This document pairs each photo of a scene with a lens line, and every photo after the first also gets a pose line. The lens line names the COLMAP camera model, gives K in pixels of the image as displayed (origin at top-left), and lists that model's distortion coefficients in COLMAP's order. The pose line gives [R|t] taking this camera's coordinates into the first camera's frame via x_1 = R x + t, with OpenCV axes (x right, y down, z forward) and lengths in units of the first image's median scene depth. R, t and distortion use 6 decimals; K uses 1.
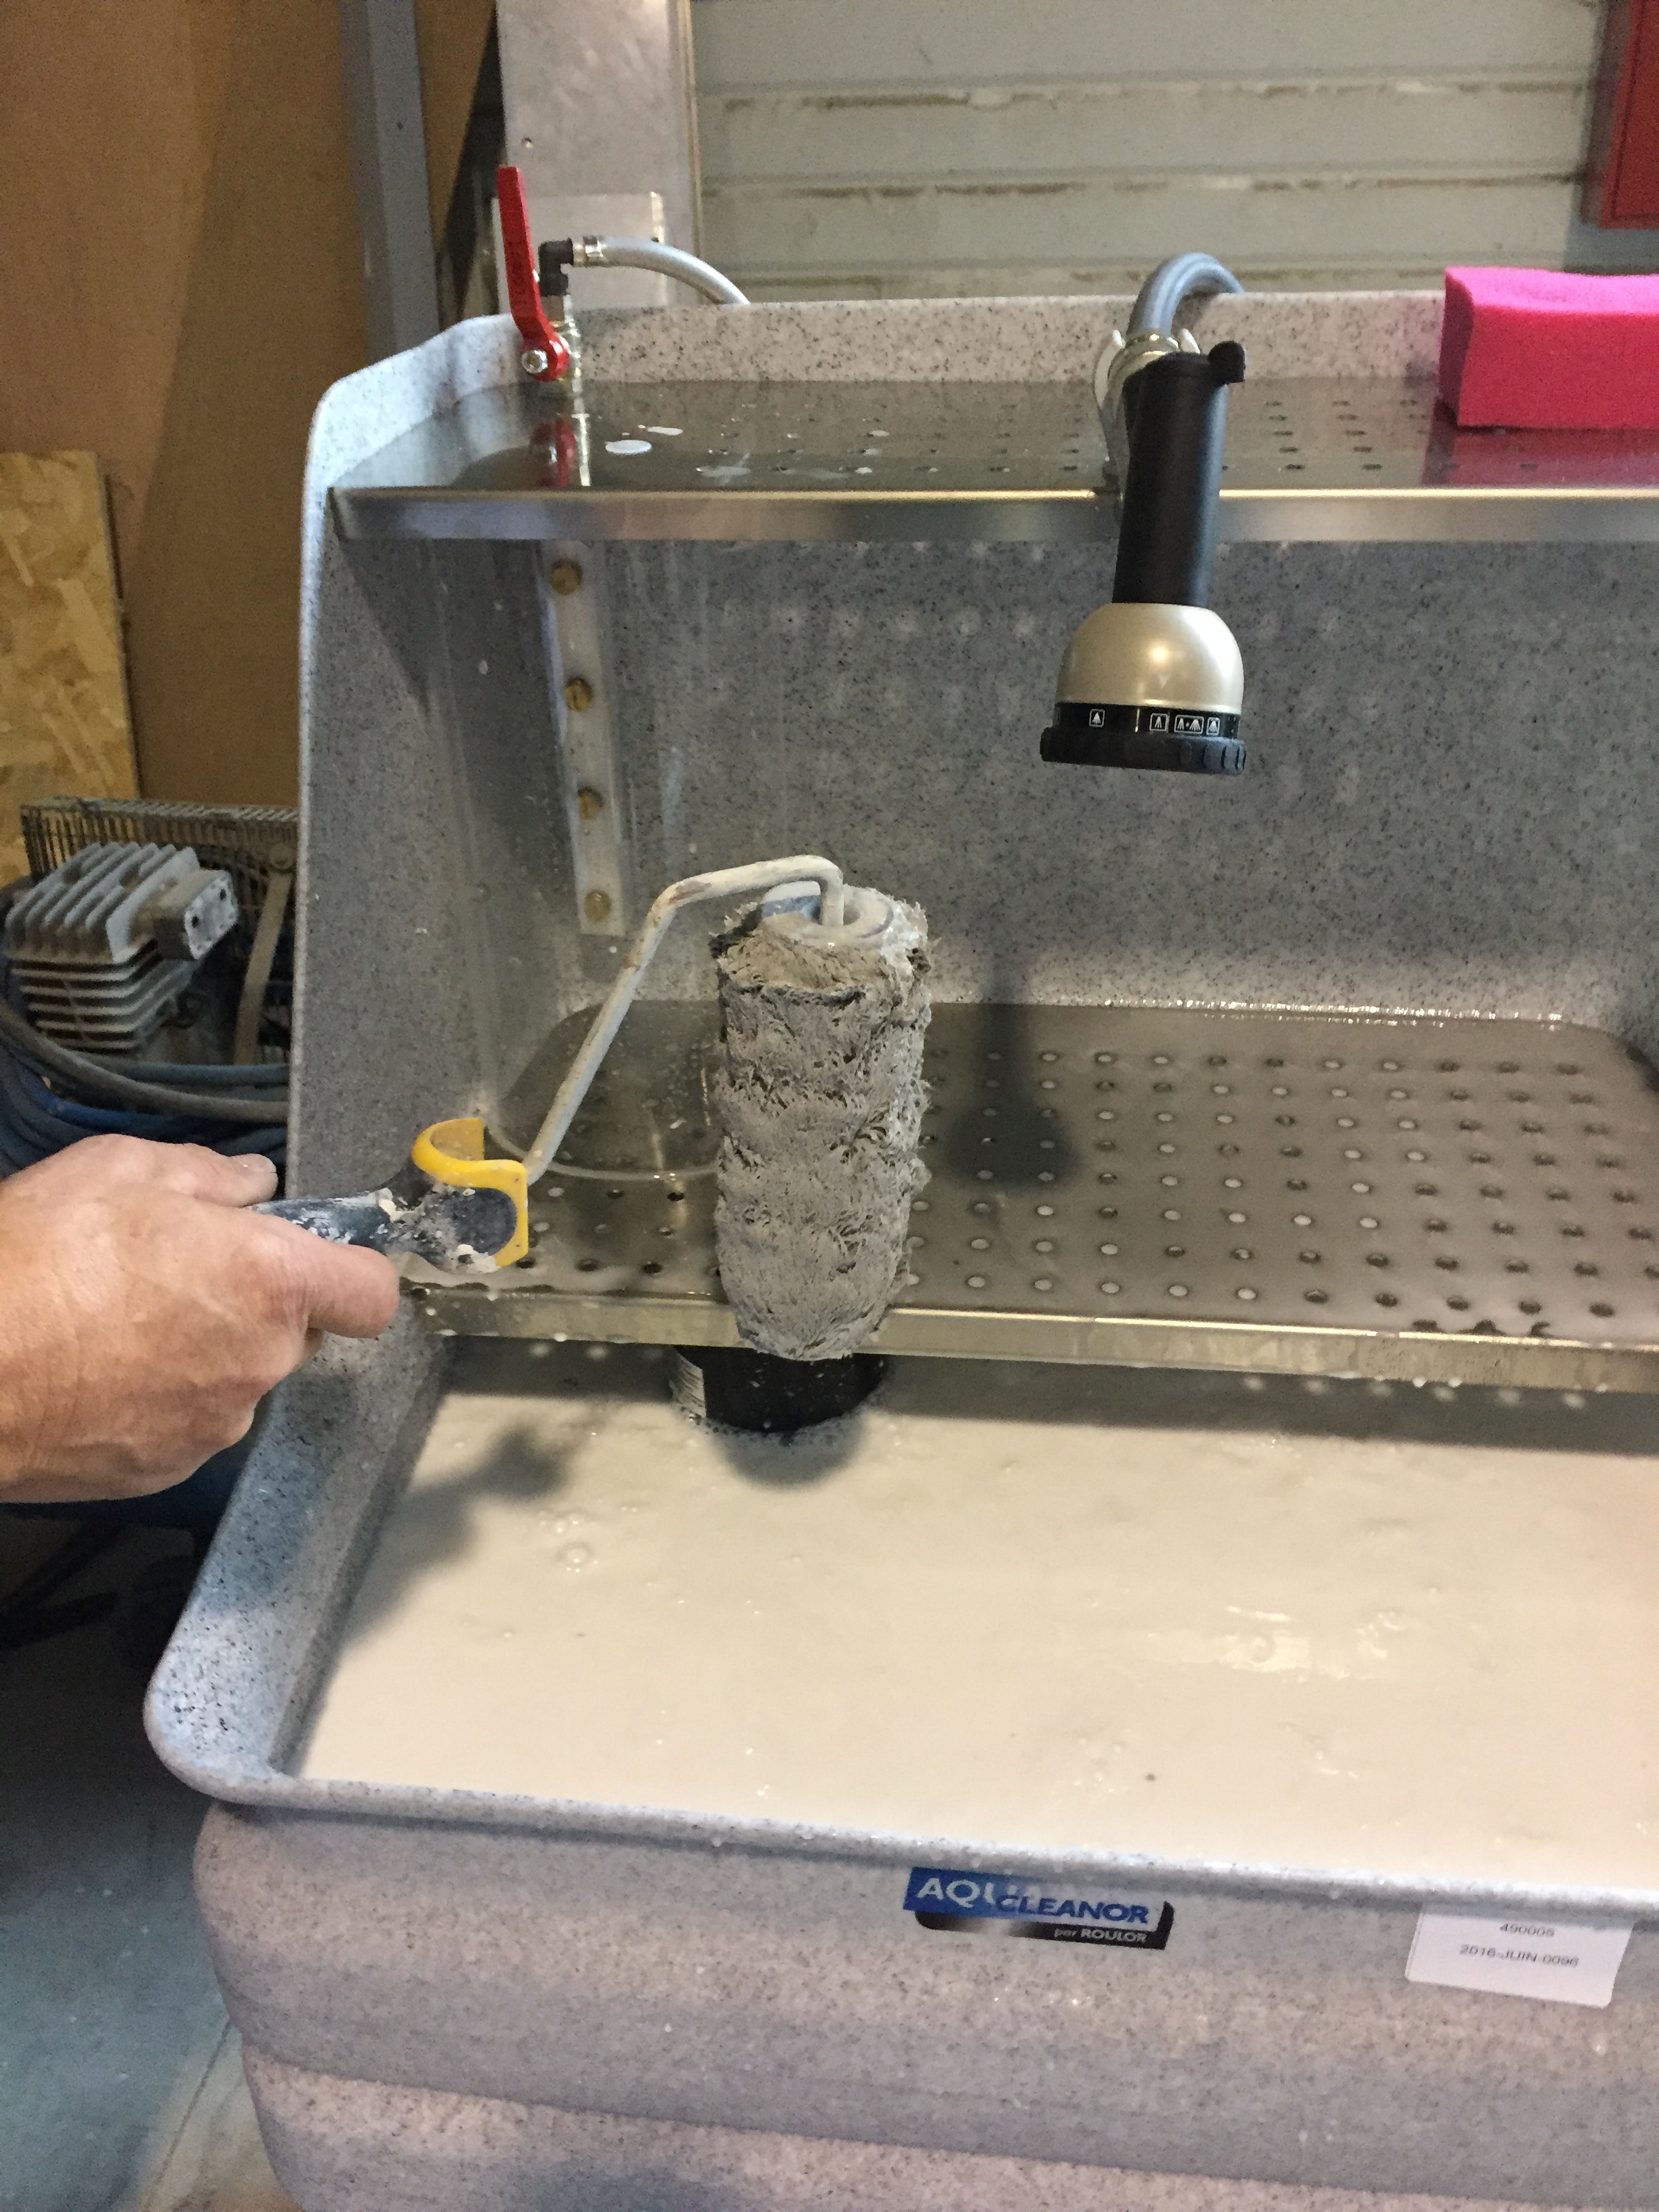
lens RADIAL K [[1899.2, 0, 836.7], [0, 1899.2, 1097.0], [0, 0, 1]] dist [0.079732, -0.123663]
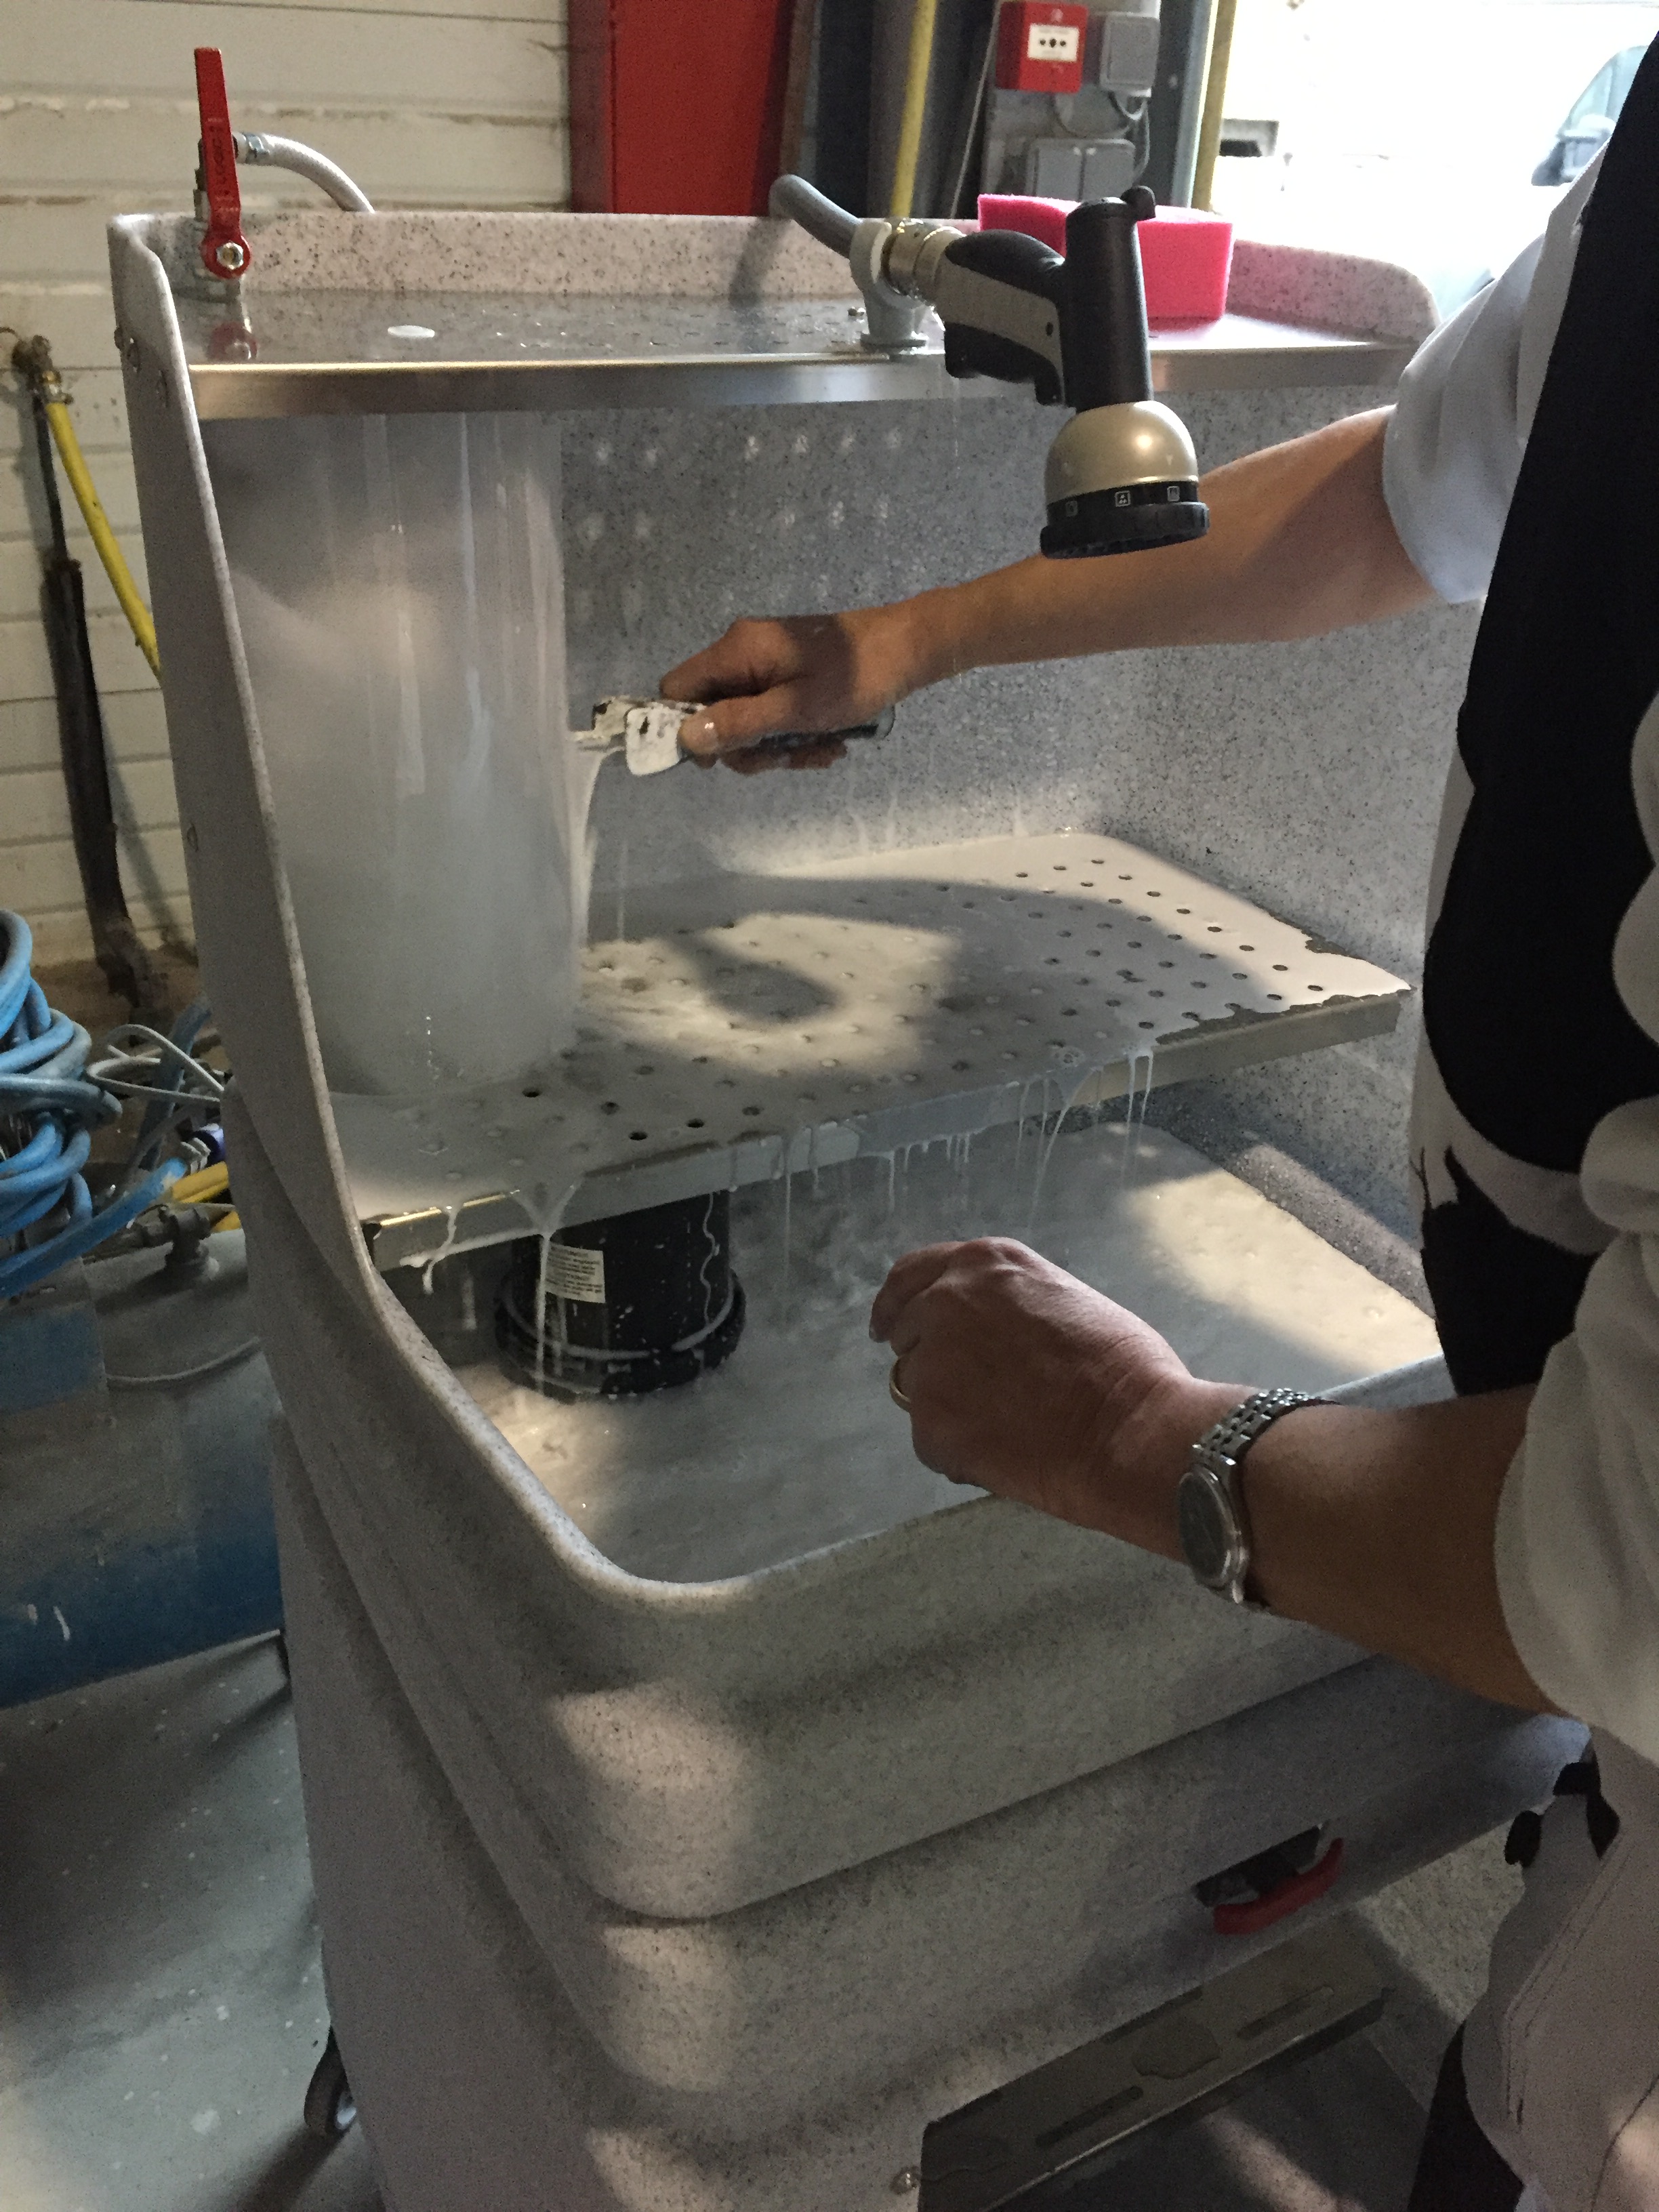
lens RADIAL K [[1899.2, 0, 833.8], [0, 1899.2, 1099.3], [0, 0, 1]] dist [0.079732, -0.123663]
pose [[0.809900, -0.214475, 0.545951, -0.488722], [0.234499, 0.971529, 0.033791, 0.056893], [-0.537655, 0.100658, 0.837135, 0.075987]]
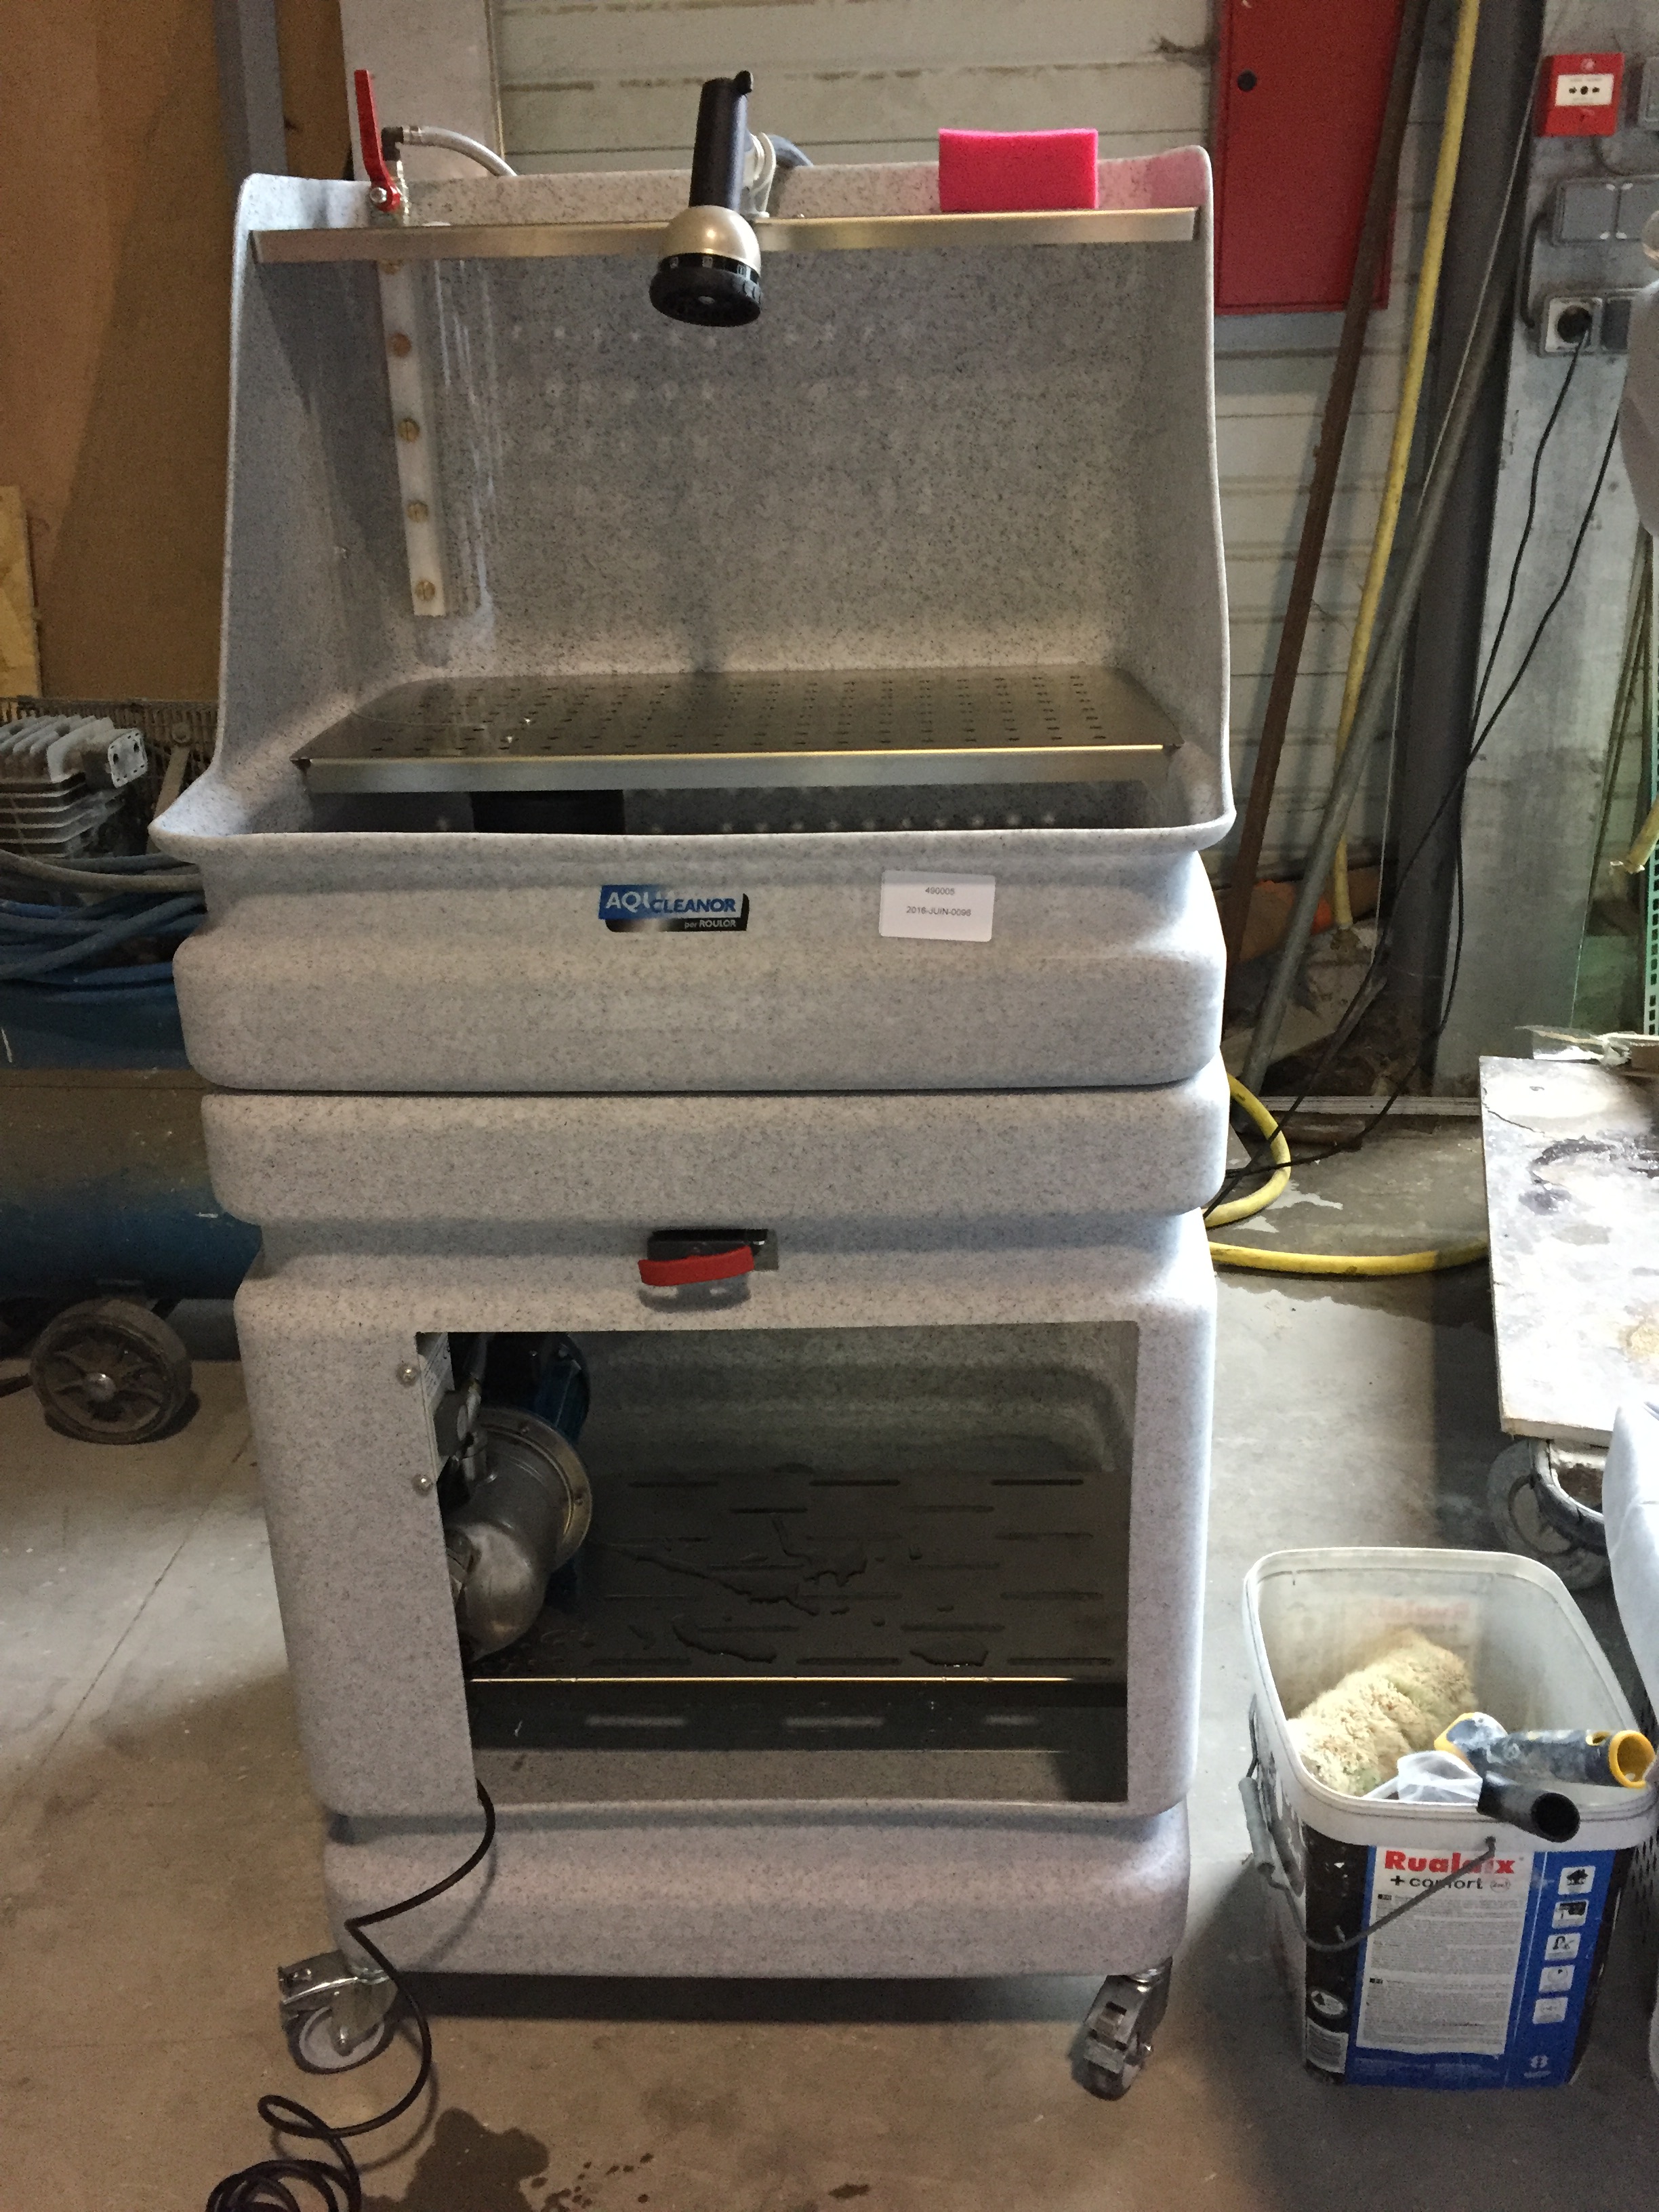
lens RADIAL K [[1899.2, 0, 836.3], [0, 1899.2, 1102.3], [0, 0, 1]] dist [0.079732, -0.123663]
pose [[0.996987, -0.025380, 0.073294, 0.077470], [0.034660, 0.991135, -0.128260, 0.531892], [-0.069389, 0.130414, 0.989028, -0.459580]]
